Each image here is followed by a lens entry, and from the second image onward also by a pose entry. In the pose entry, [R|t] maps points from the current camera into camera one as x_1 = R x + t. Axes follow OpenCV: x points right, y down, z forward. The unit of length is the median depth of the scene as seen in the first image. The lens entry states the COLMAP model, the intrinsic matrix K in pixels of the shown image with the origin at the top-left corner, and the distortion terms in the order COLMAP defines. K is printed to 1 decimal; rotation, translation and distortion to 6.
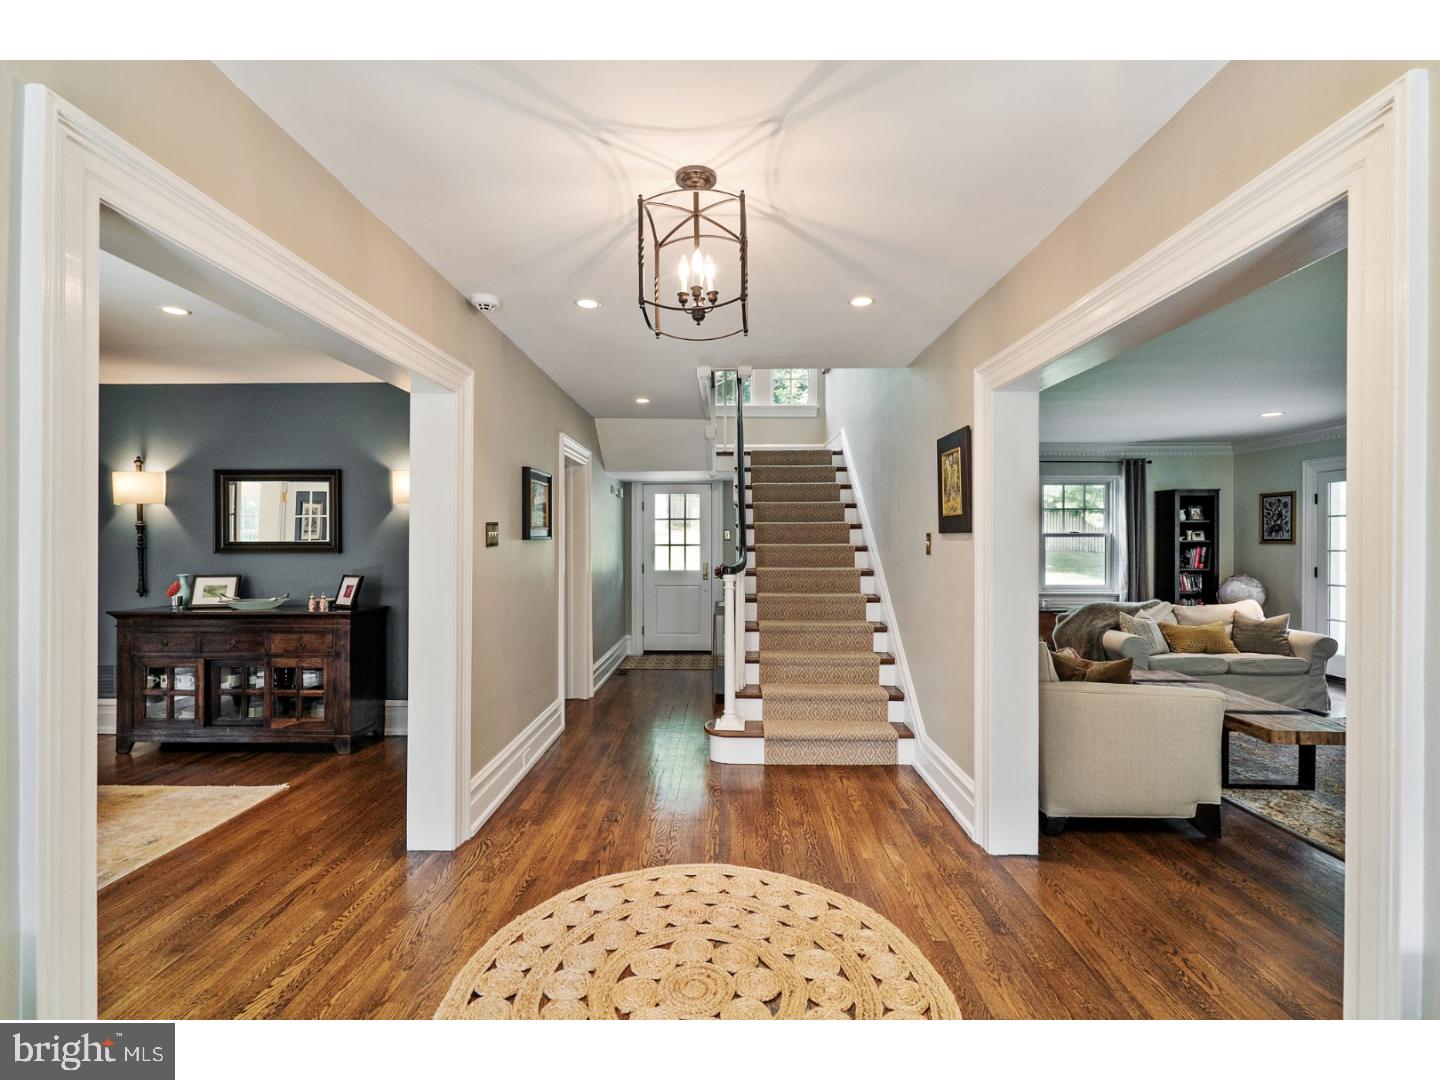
lens RADIAL K [[669.1, 0, 720.0], [0, 669.1, 540.0], [0, 0, 1]] dist [-0.001405, 0.000799]
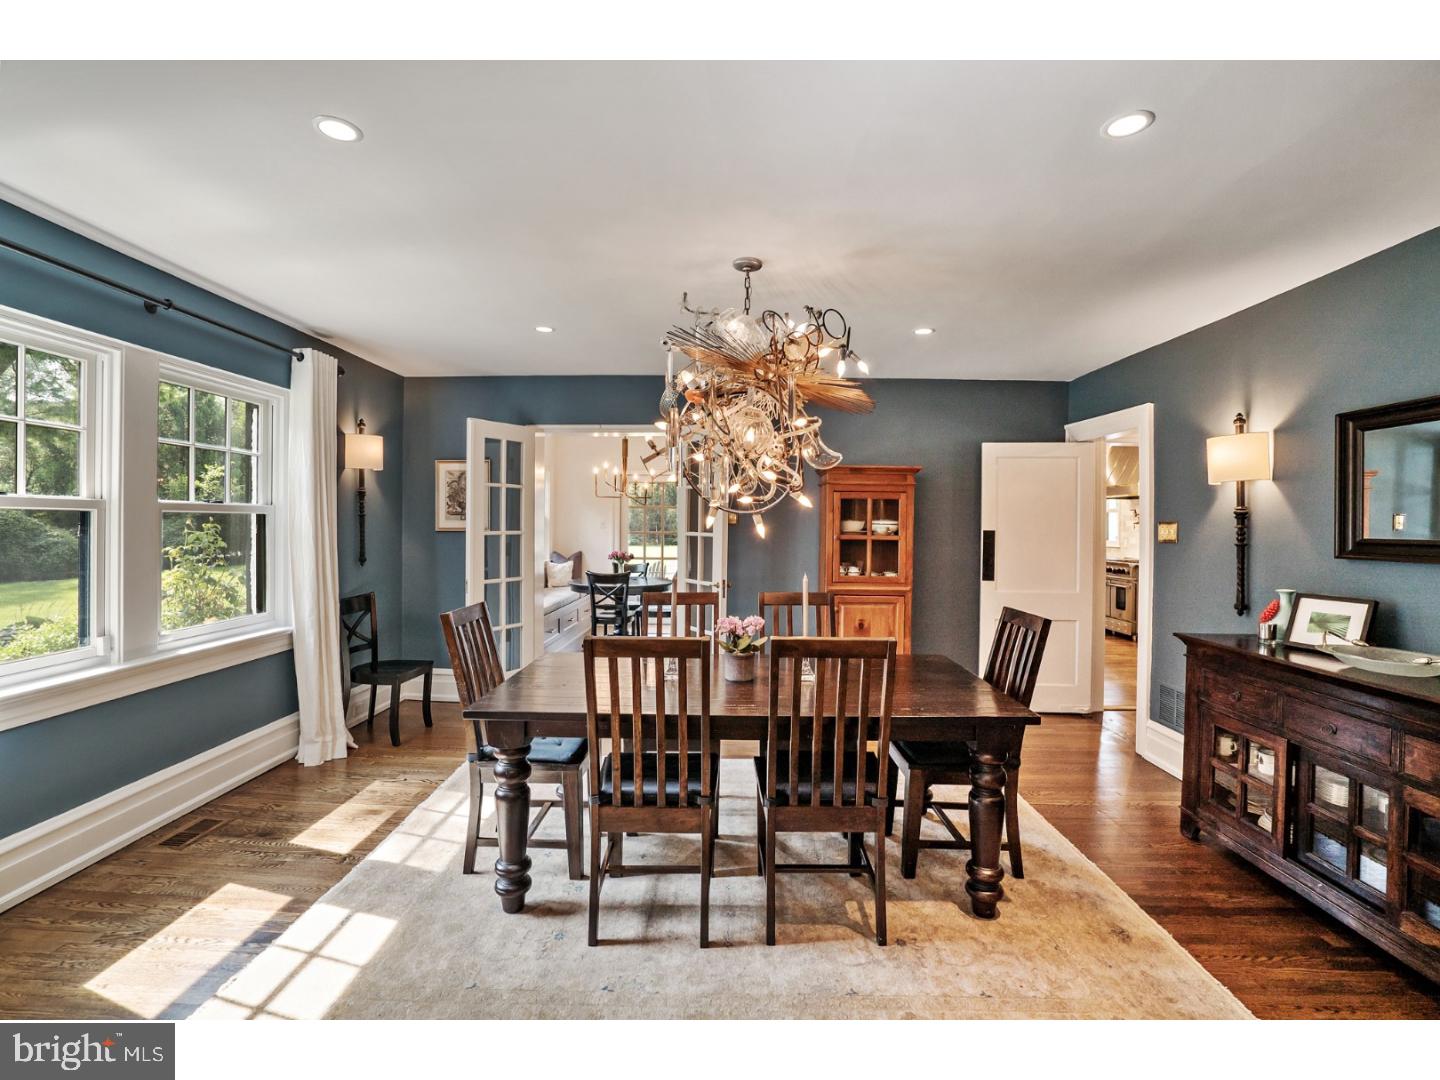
lens RADIAL K [[669.1, 0, 720.0], [0, 669.1, 540.0], [0, 0, 1]] dist [-0.001405, 0.000799]
pose [[0.007679, 0.018292, -0.999803, -0.185783], [0.003359, 0.999827, 0.018319, -0.008311], [0.999965, -0.003499, 0.007616, 0.473776]]
